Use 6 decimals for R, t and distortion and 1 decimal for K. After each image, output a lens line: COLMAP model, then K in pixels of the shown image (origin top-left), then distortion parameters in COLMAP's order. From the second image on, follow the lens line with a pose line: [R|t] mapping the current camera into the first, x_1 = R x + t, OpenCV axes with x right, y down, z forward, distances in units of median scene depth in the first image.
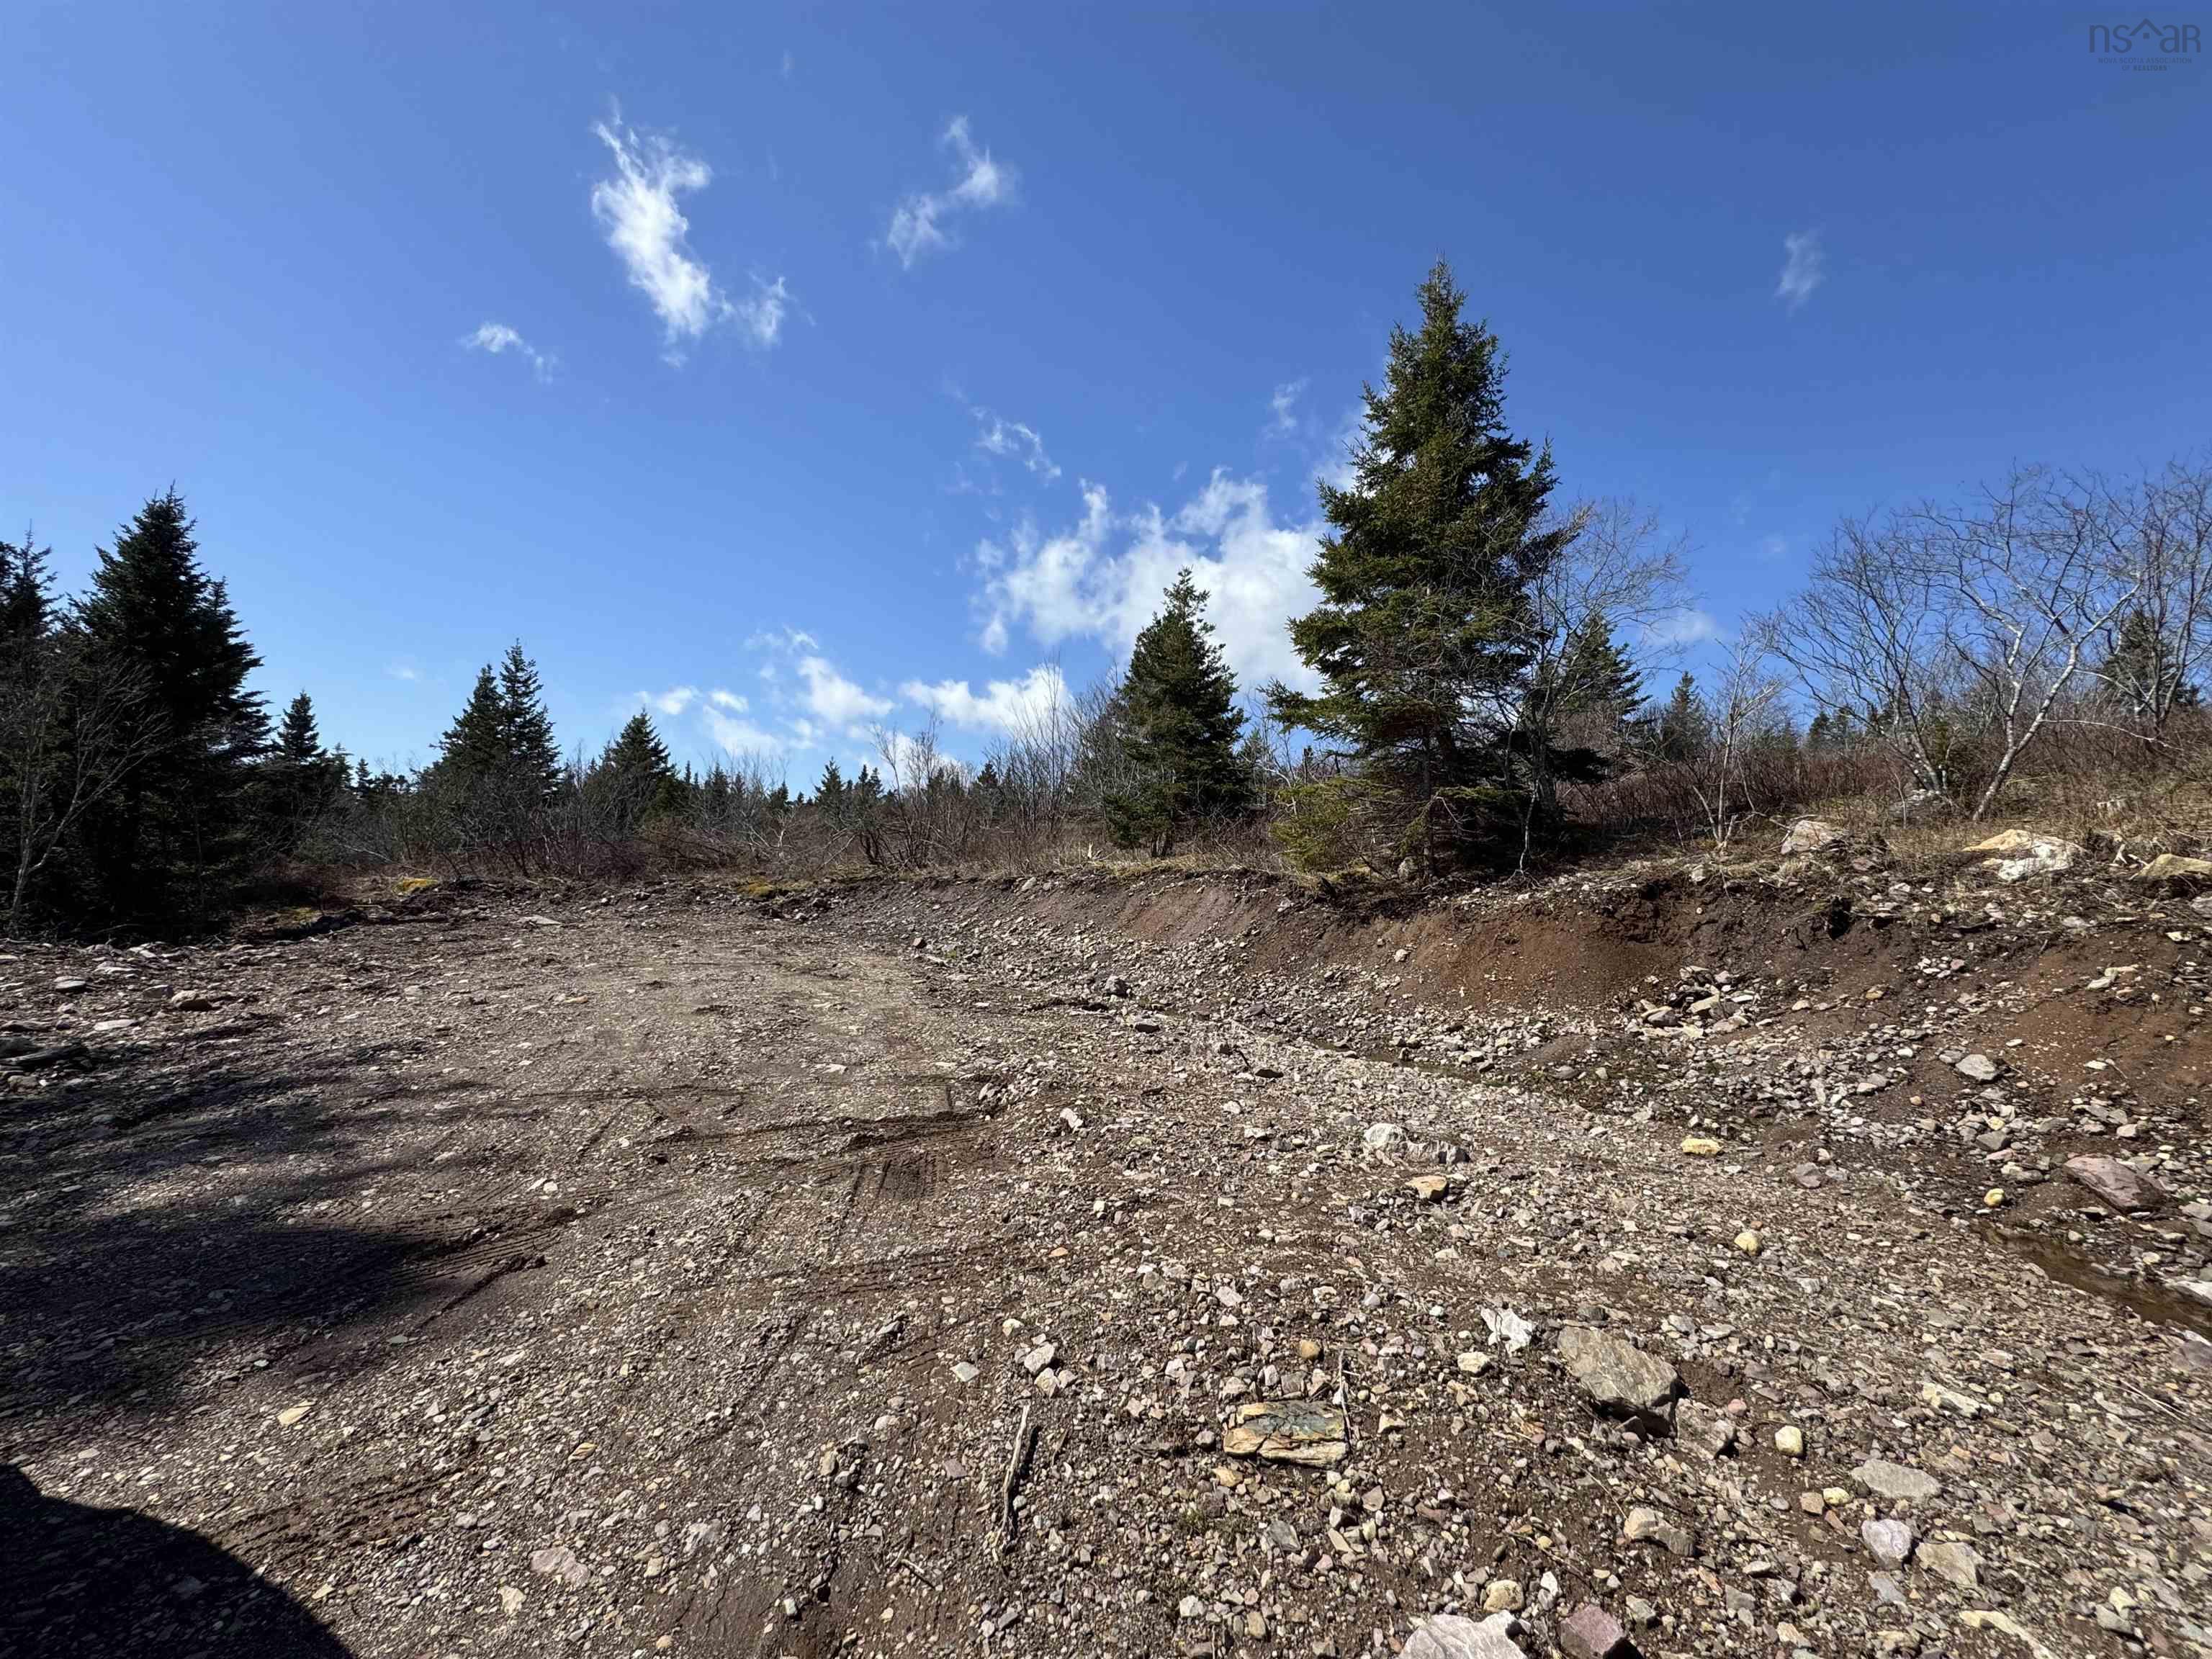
lens RADIAL K [[882.3, 0, 1106.7], [0, 882.3, 829.1], [0, 0, 1]] dist [-0.003171, 0.000567]
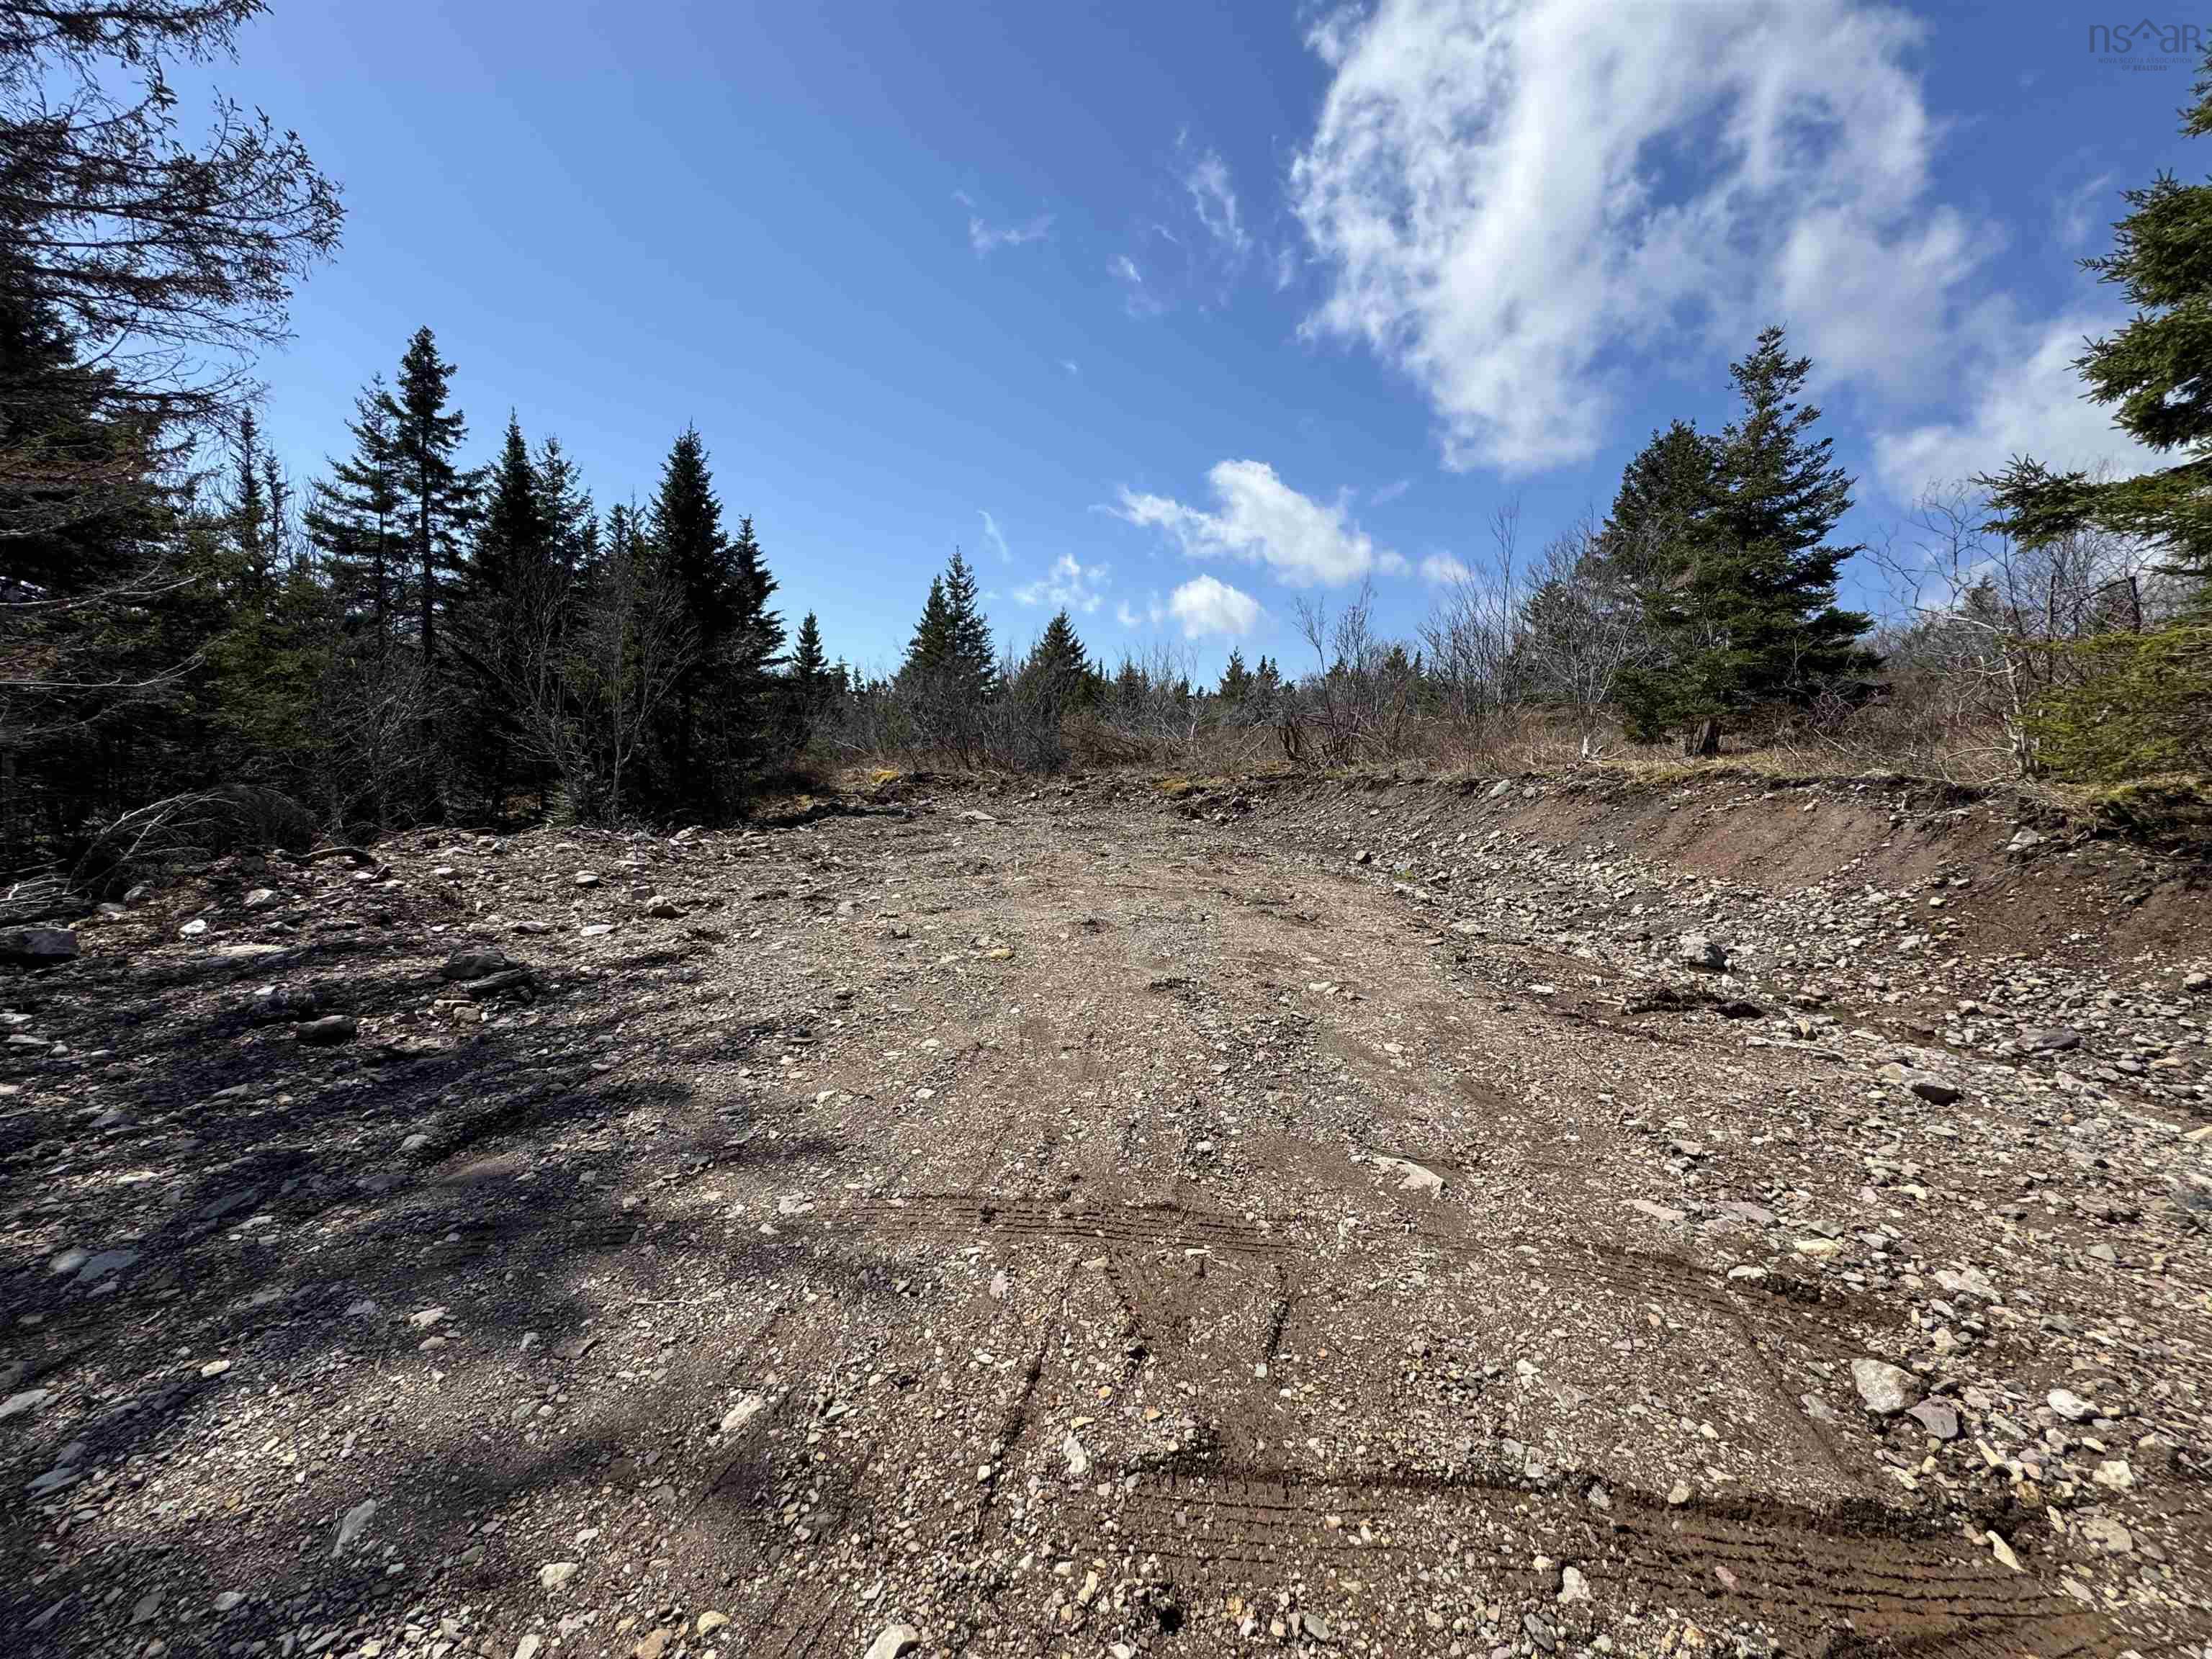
lens RADIAL K [[882.3, 0, 1106.7], [0, 882.3, 829.1], [0, 0, 1]] dist [-0.003171, 0.000567]
pose [[0.906664, 0.039532, -0.419998, -0.088196], [0.011870, 0.992815, 0.119072, 0.000340], [0.421687, -0.112944, 0.899680, 0.158208]]
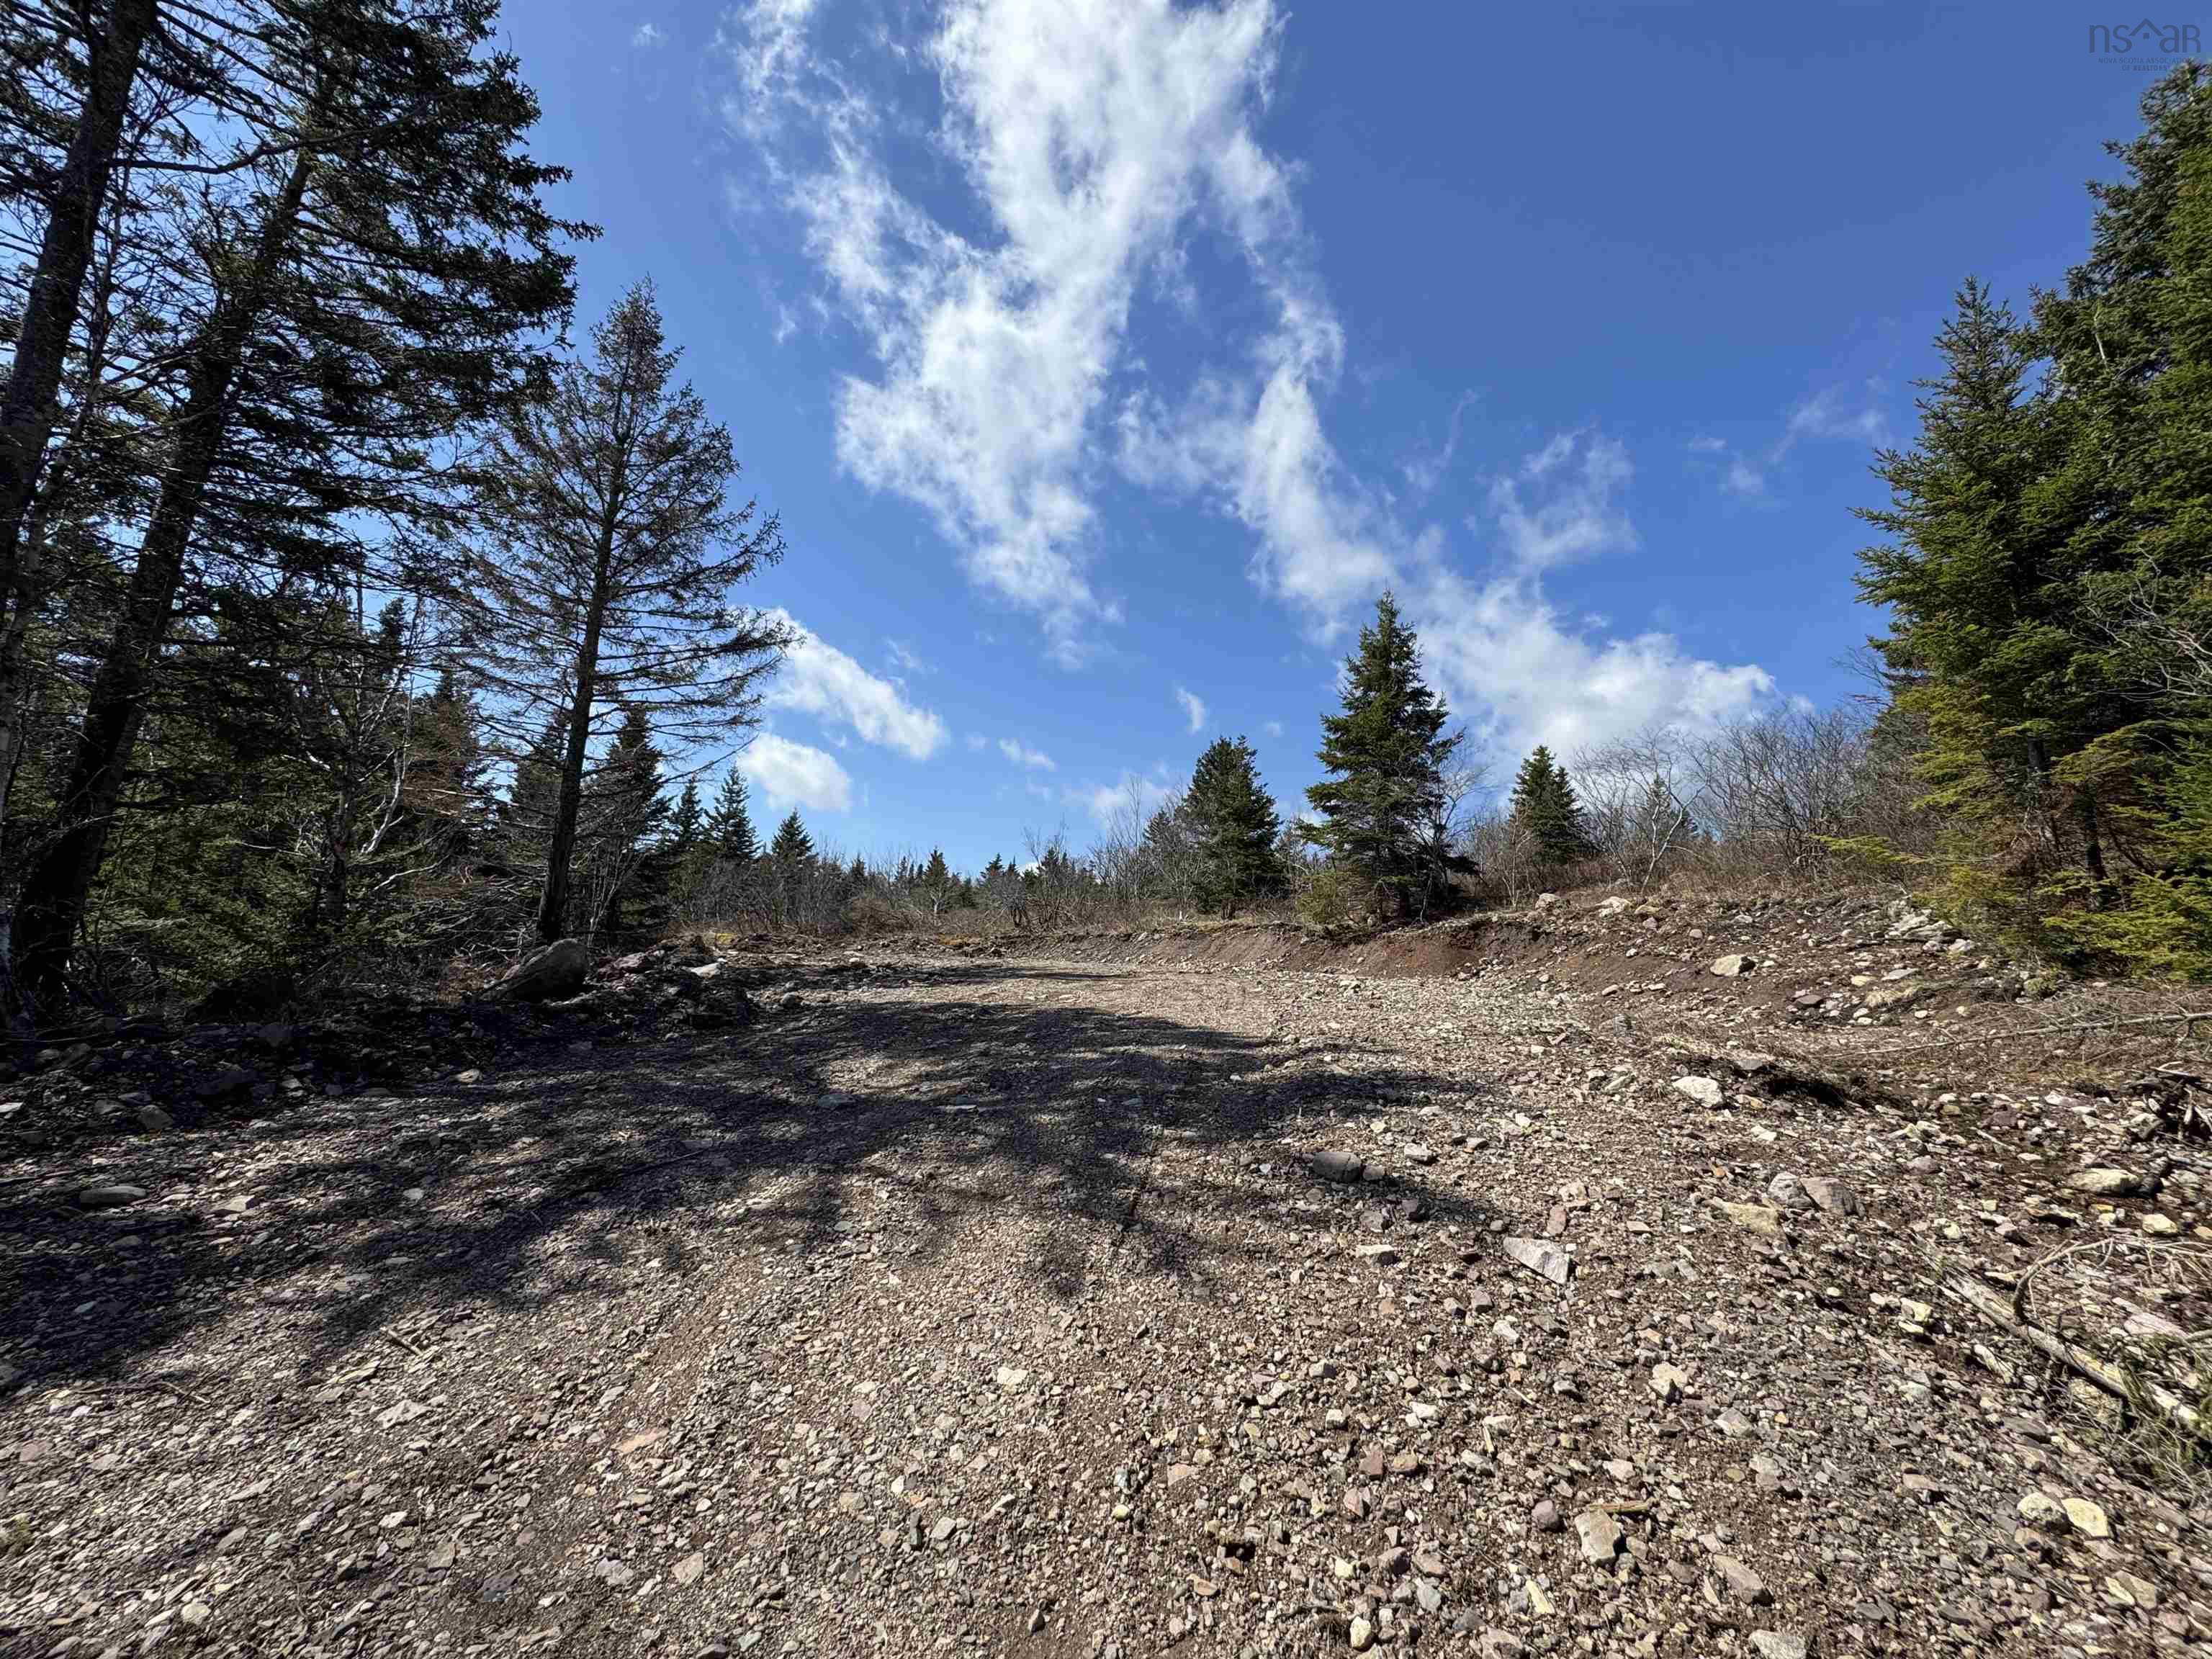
lens RADIAL K [[890.9, 0, 1103.8], [0, 890.9, 852.7], [0, 0, 1]] dist [-0.000904, 0.000103]
pose [[0.999116, 0.000544, -0.042027, -0.107913], [-0.003313, 0.997824, -0.065844, 0.022243], [0.041899, 0.065925, 0.996945, -0.691492]]
